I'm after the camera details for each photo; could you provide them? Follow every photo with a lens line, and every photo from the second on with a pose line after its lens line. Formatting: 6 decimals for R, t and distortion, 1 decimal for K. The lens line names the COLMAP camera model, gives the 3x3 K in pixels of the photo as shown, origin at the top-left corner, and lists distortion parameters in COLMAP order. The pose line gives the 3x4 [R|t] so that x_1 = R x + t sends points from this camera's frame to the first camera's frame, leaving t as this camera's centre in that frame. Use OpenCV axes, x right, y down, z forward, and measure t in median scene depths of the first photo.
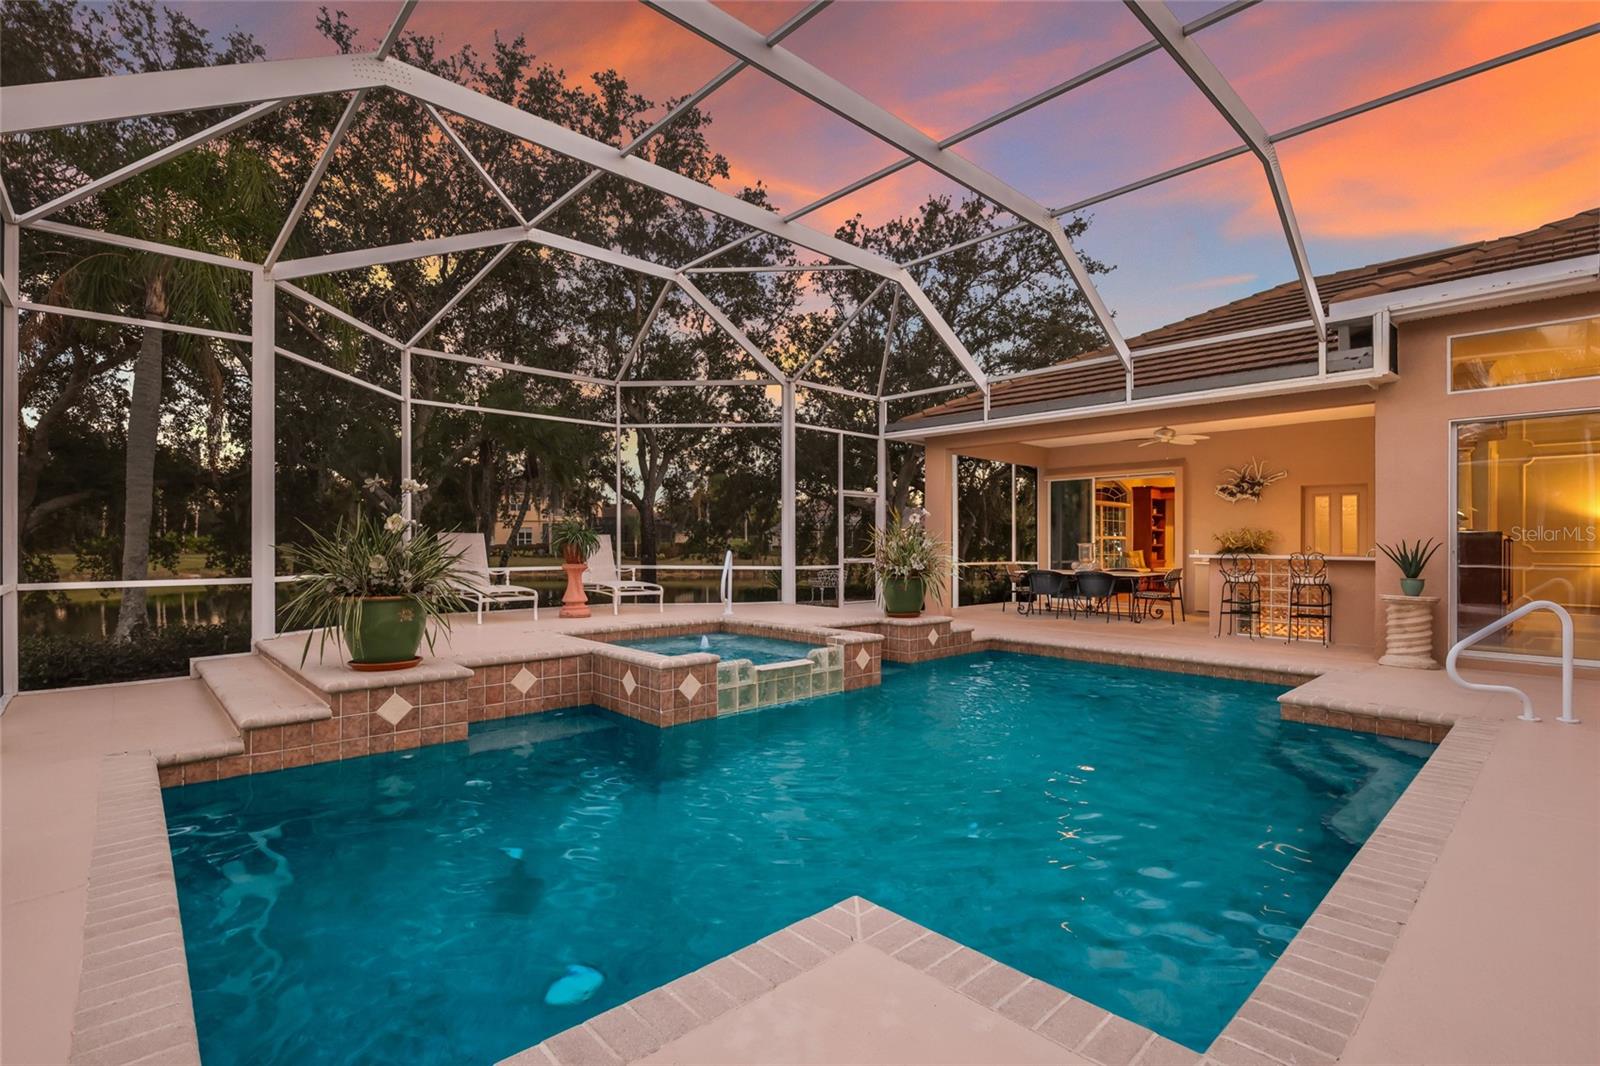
lens RADIAL K [[737.6, 0, 798.8], [0, 737.6, 548.8], [0, 0, 1]] dist [-0.003468, -0.001292]
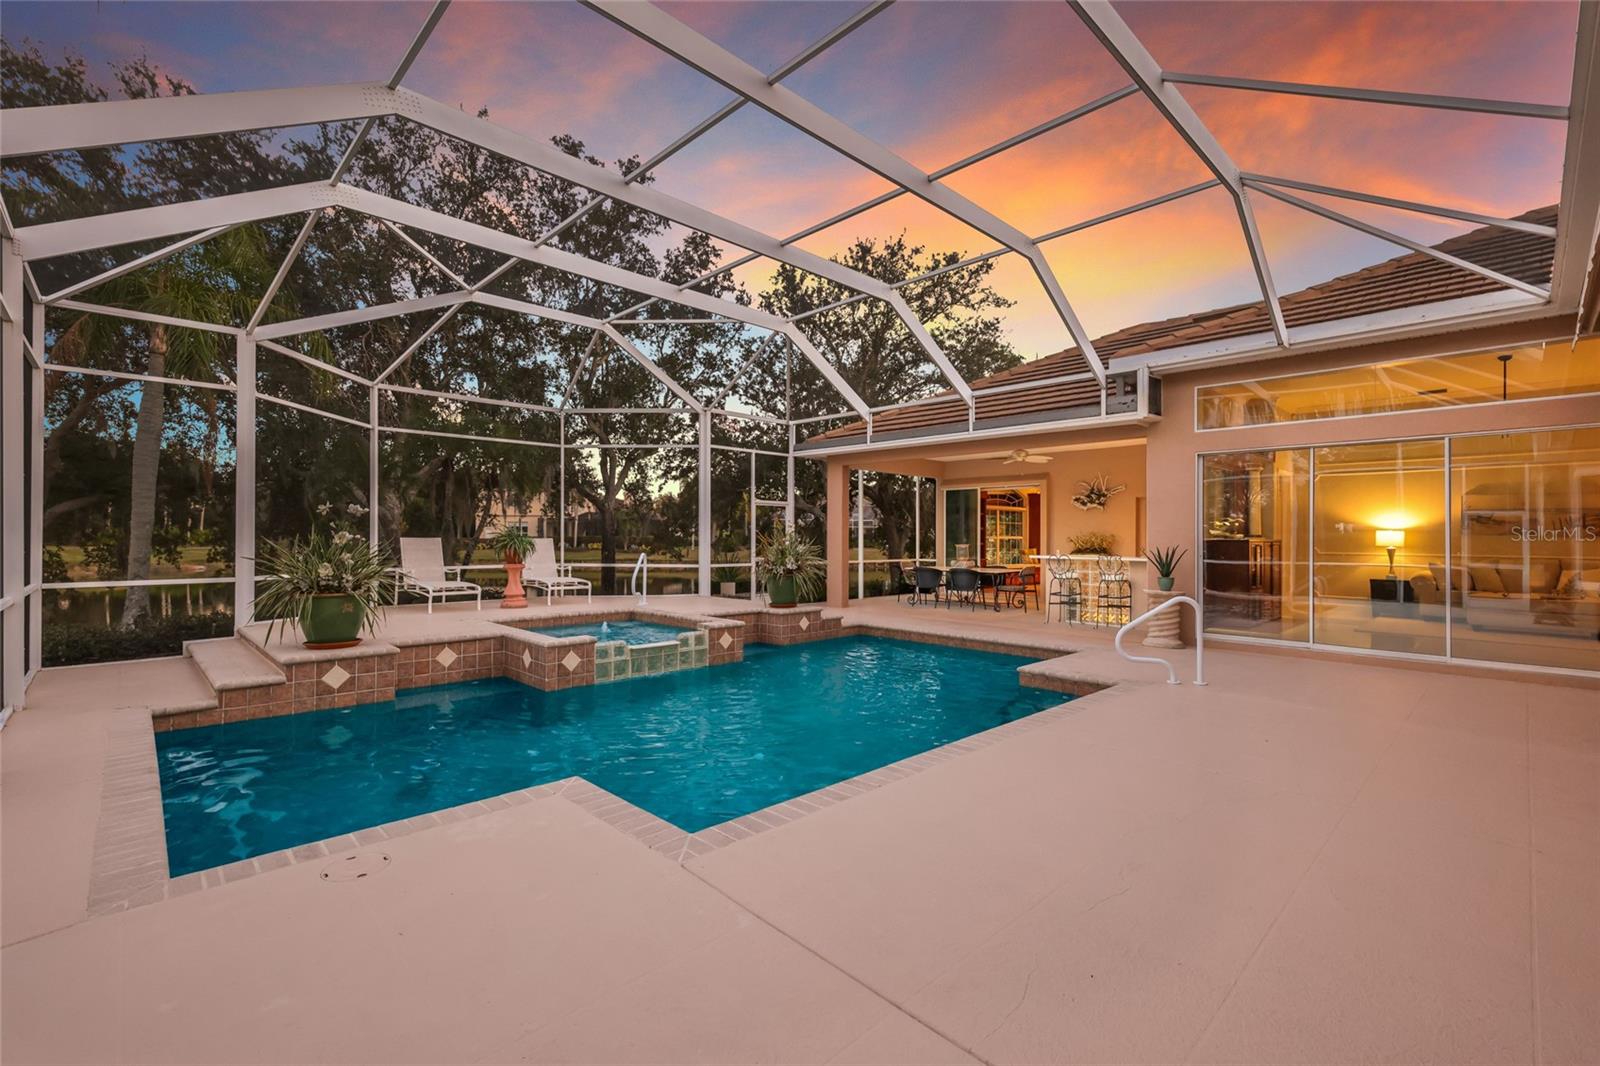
lens RADIAL K [[697.1, 0, 804.2], [0, 697.1, 535.3], [0, 0, 1]] dist [0.007550, 0.000491]
pose [[0.999747, 0.001476, 0.022458, 0.168799], [-0.001290, 0.999965, -0.008303, -0.019932], [-0.022469, 0.008272, 0.999713, -0.183855]]
